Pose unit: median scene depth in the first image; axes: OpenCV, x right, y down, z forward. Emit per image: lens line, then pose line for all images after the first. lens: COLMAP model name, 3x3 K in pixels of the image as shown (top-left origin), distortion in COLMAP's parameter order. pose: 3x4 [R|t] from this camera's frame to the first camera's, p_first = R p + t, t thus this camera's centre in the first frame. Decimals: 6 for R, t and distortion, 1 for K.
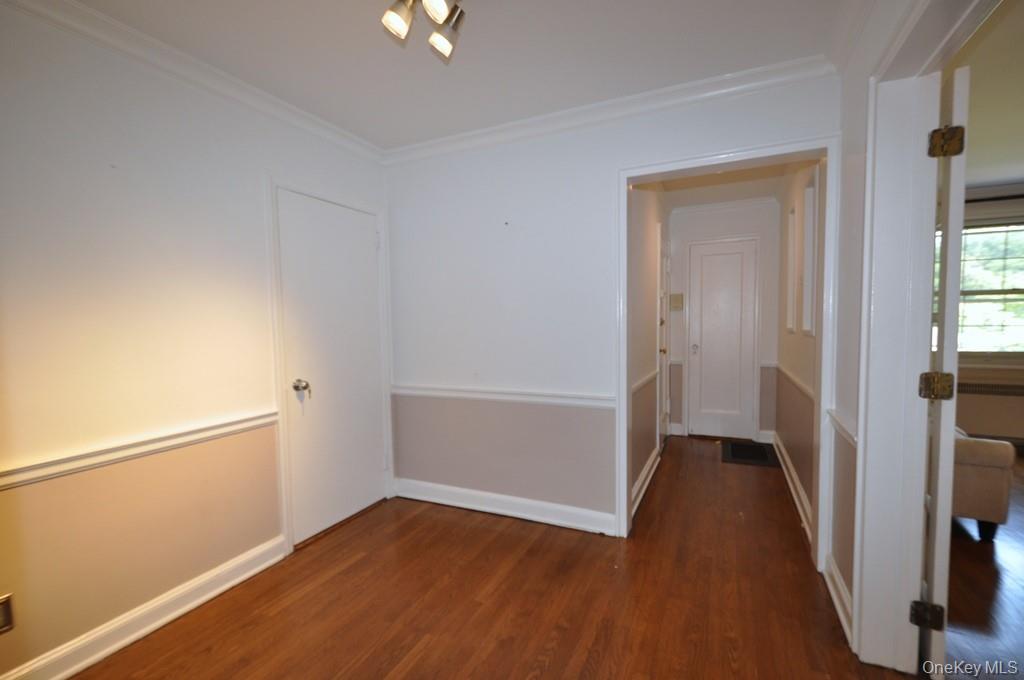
lens RADIAL K [[449.9, 0, 506.3], [0, 449.9, 349.7], [0, 0, 1]] dist [0.001896, -0.000841]
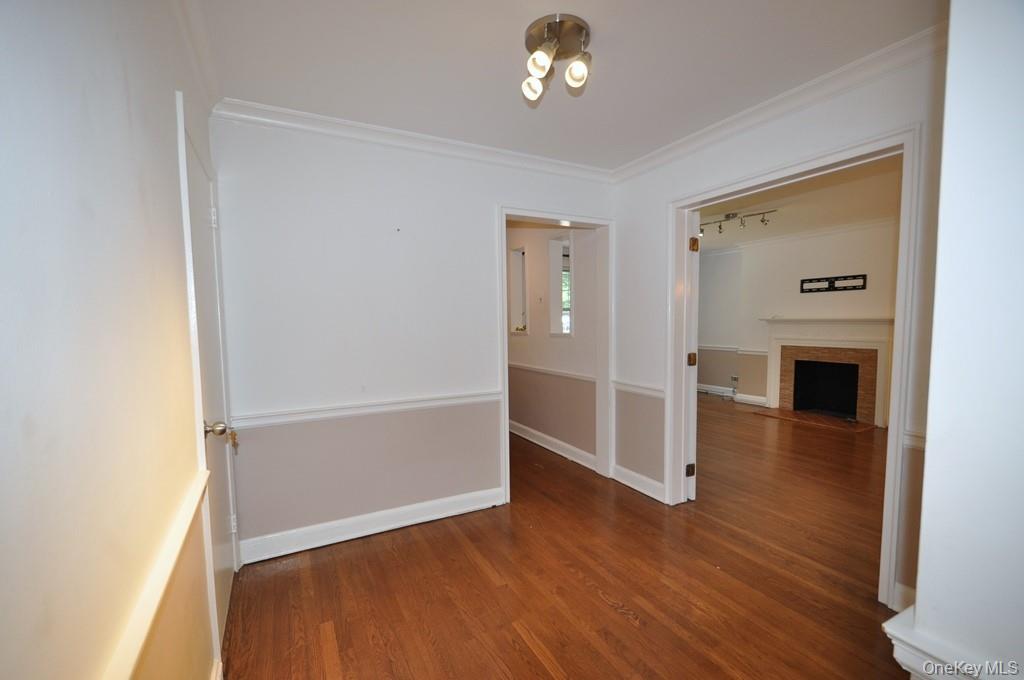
lens RADIAL K [[444.0, 0, 508.5], [0, 444.0, 355.4], [0, 0, 1]] dist [0.001247, 0.000039]
pose [[0.597381, -0.053949, 0.800141, -0.718550], [0.051151, 0.998266, 0.029118, -0.025996], [-0.800324, 0.023534, 0.599105, 0.260474]]
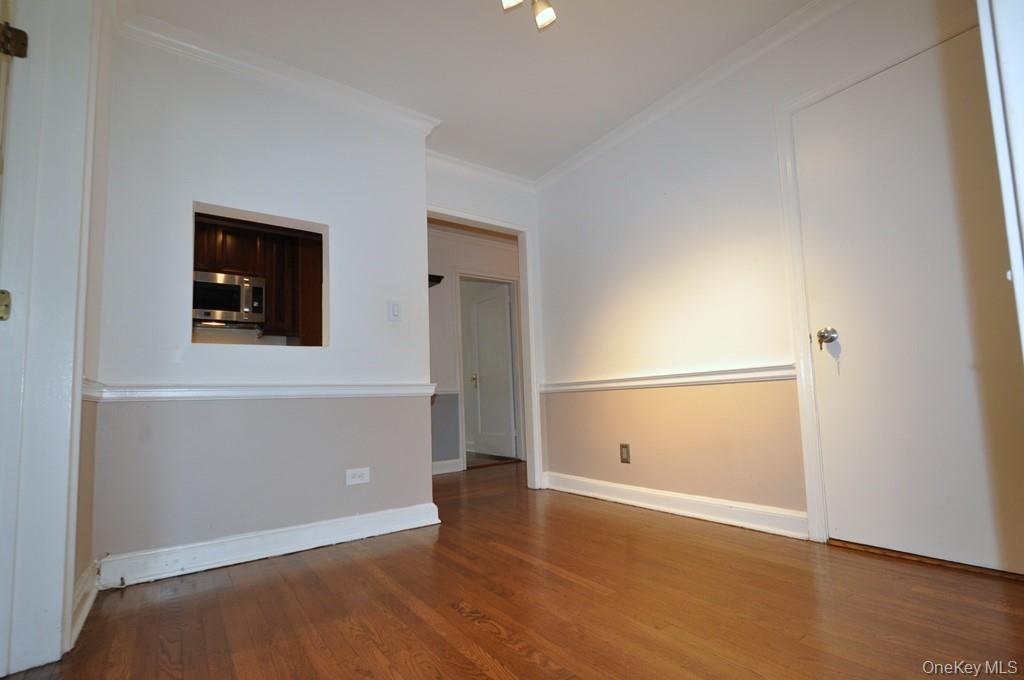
lens RADIAL K [[467.5, 0, 508.4], [0, 467.5, 356.3], [0, 0, 1]] dist [0.000322, -0.000435]
pose [[-0.483201, -0.039527, -0.874617, 0.532807], [-0.003151, 0.999052, -0.043409, 0.156041], [0.875504, -0.018220, -0.482867, 0.916318]]
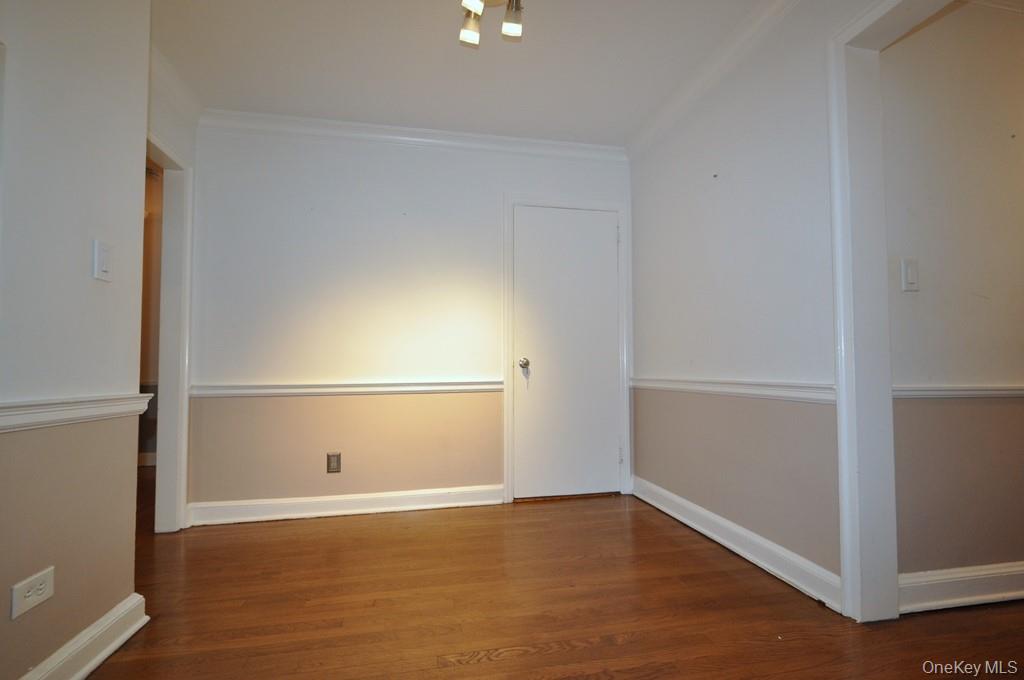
lens RADIAL K [[455.1, 0, 511.8], [0, 455.1, 350.7], [0, 0, 1]] dist [0.001896, -0.000884]
pose [[0.603220, -0.017065, -0.797392, 0.486602], [-0.053067, 0.996697, -0.061475, 0.123800], [0.795807, 0.079398, 0.600322, 0.250269]]
